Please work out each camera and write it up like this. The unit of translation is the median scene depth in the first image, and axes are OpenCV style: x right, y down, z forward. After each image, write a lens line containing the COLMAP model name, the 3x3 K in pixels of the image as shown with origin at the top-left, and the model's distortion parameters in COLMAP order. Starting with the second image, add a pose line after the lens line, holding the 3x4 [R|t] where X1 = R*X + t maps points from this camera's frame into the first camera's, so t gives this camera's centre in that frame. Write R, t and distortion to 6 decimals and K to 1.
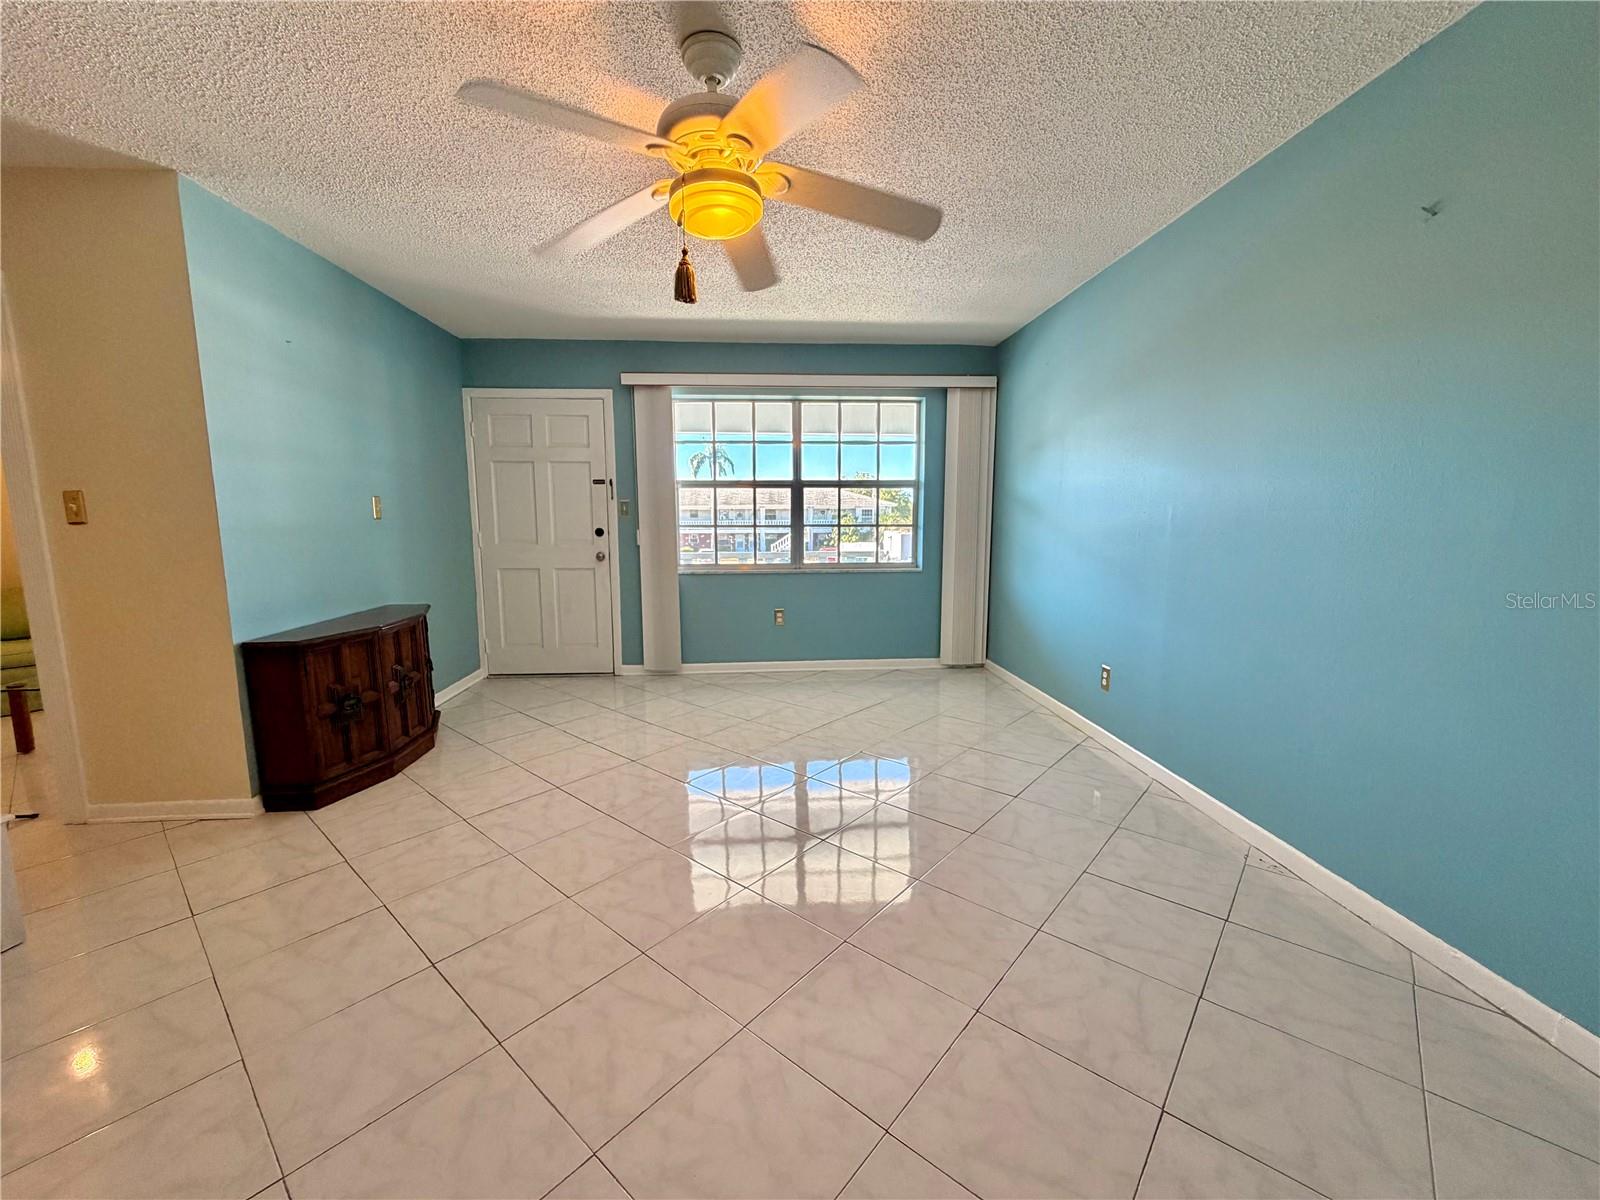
lens RADIAL K [[645.8, 0, 793.0], [0, 645.8, 603.2], [0, 0, 1]] dist [-0.002453, -0.000206]
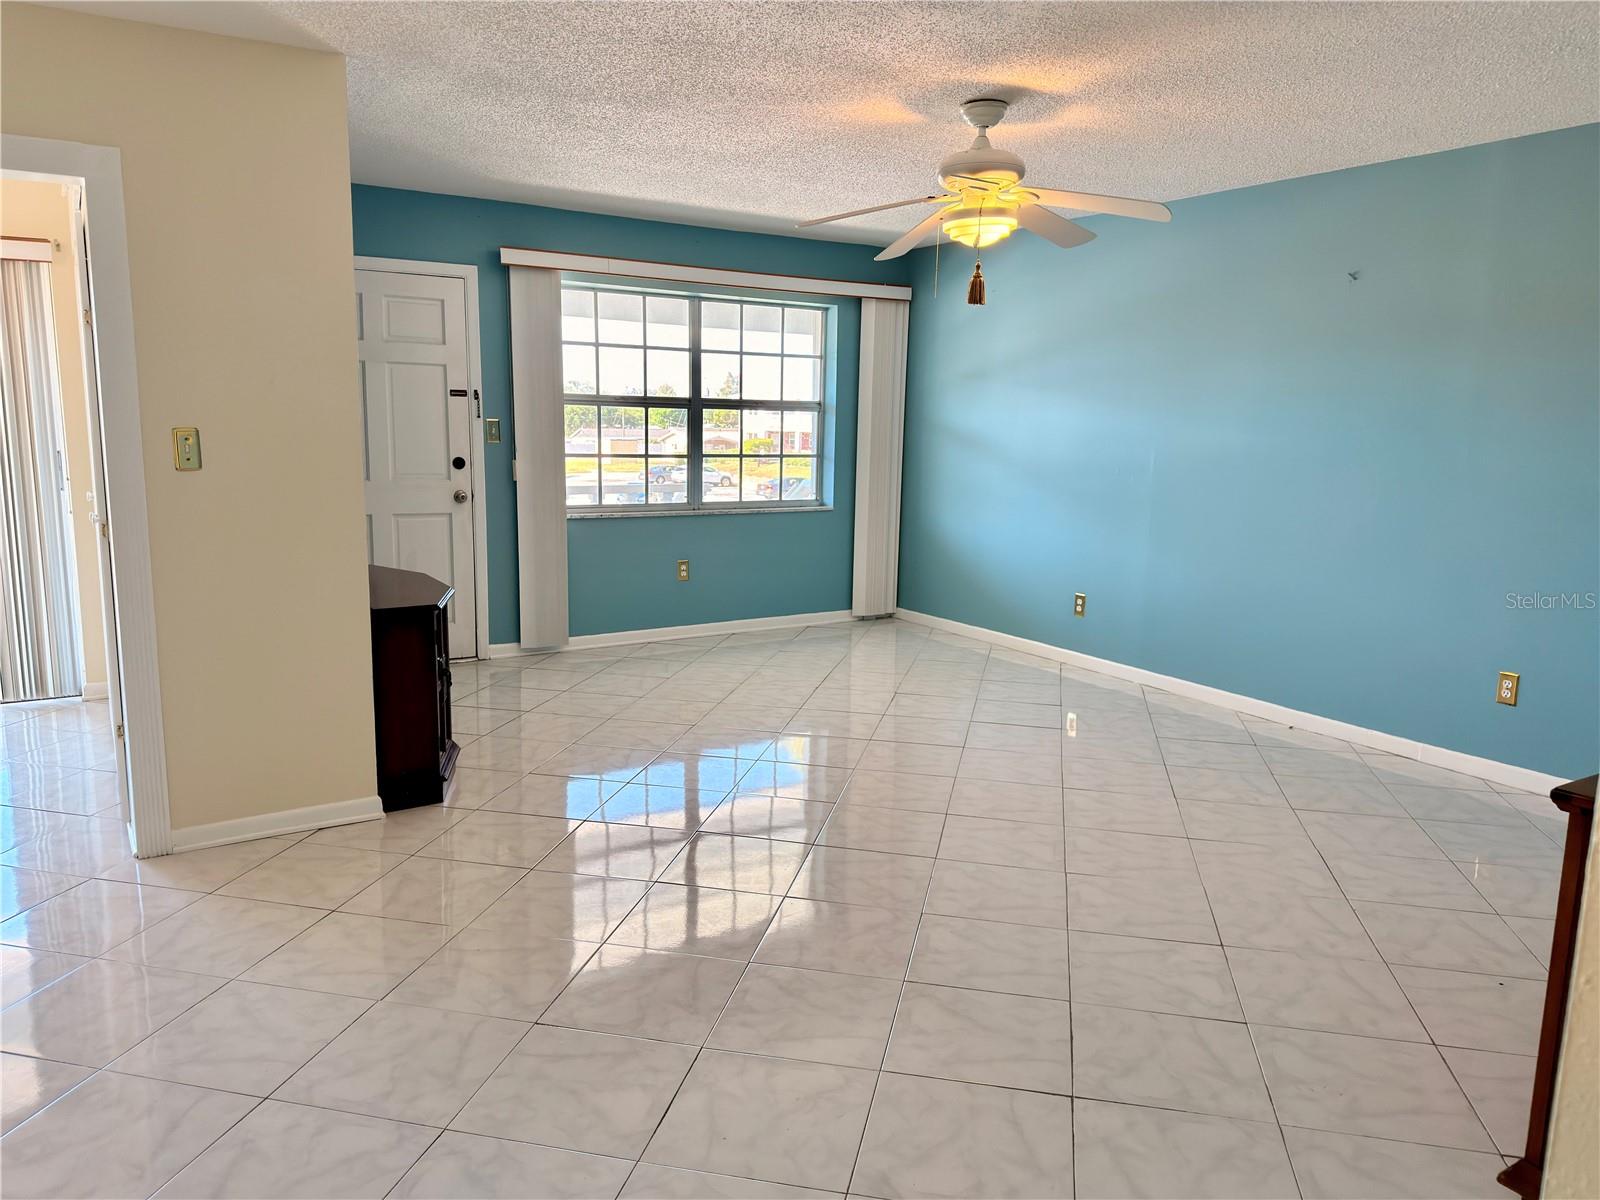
lens RADIAL K [[1132.9, 0, 801.5], [0, 1132.9, 609.0], [0, 0, 1]] dist [0.127542, -0.191392]
pose [[0.873796, -0.061430, 0.482396, -0.590491], [0.042423, 0.997837, 0.050223, 0.004992], [-0.484438, -0.023420, 0.874512, -0.312463]]
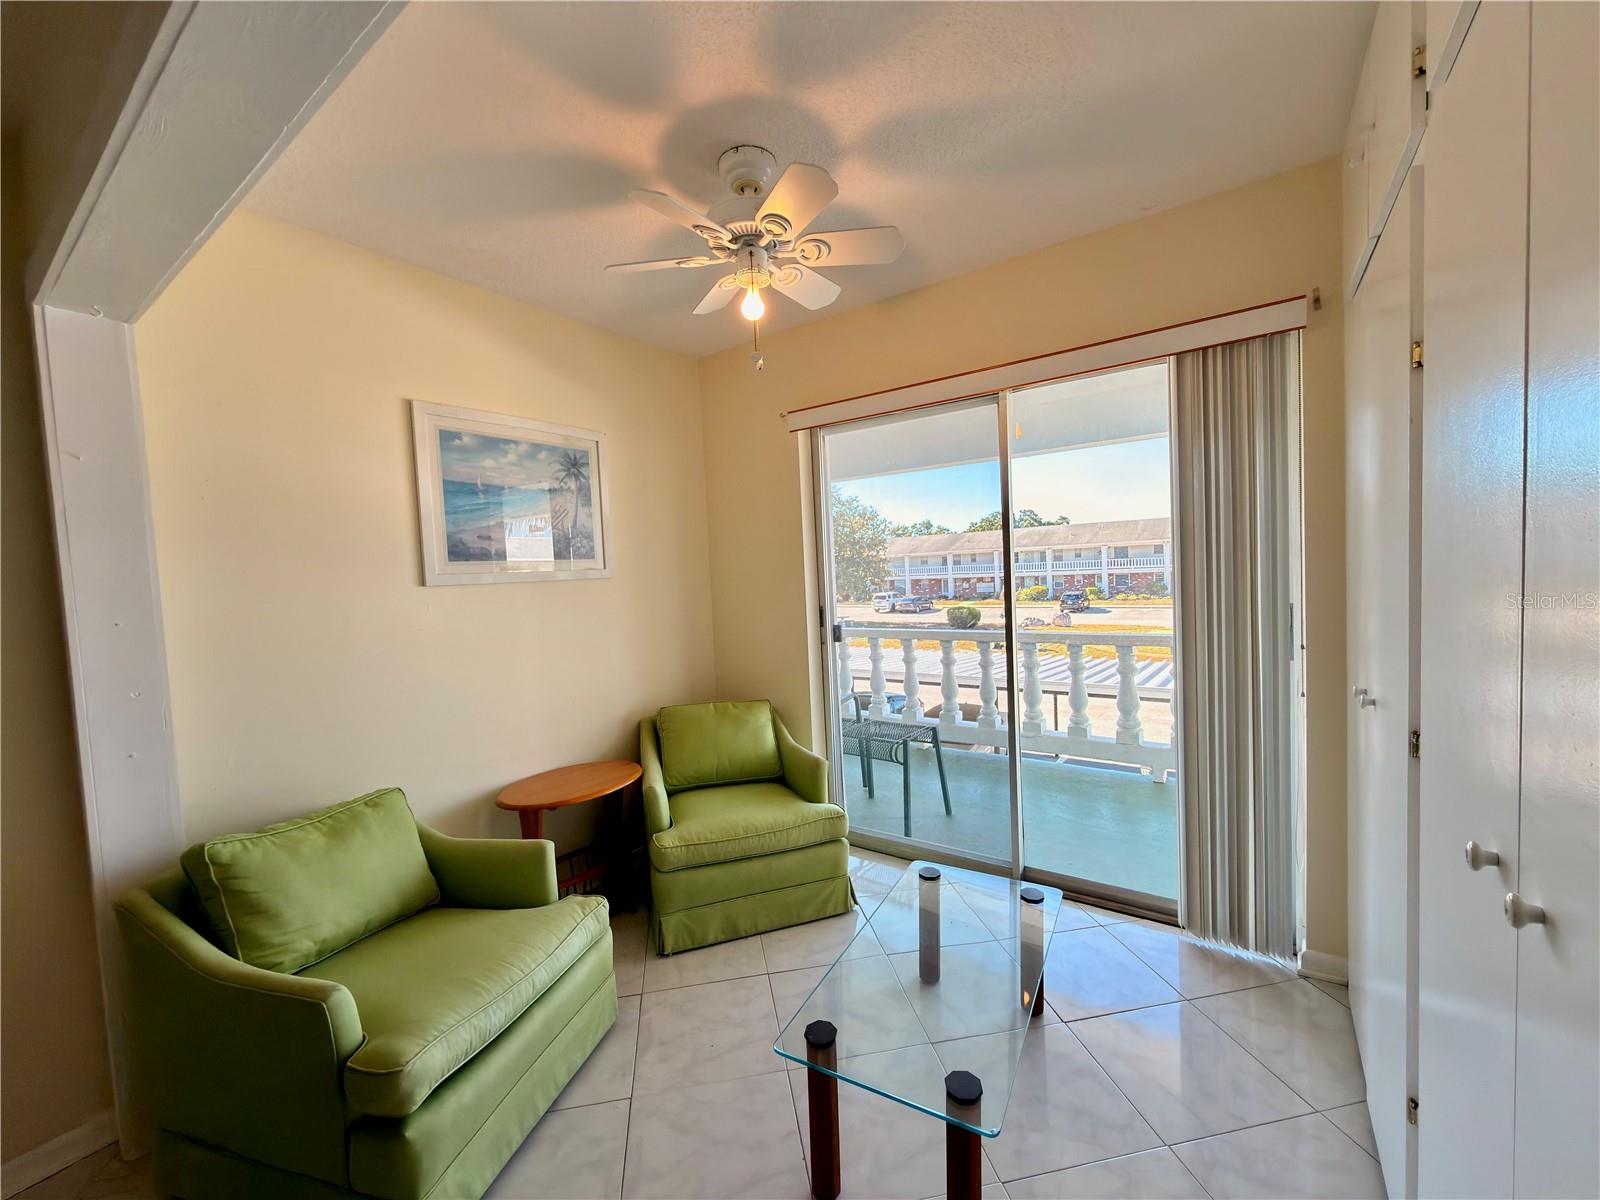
lens RADIAL K [[643.2, 0, 800.0], [0, 643.2, 600.0], [0, 0, 1]] dist [0.000944, -0.000038]
pose [[0.784638, 0.000101, -0.619954, -0.659508], [-0.043070, 0.997593, -0.054348, -0.084551], [0.618456, 0.069344, 0.782754, 0.438036]]
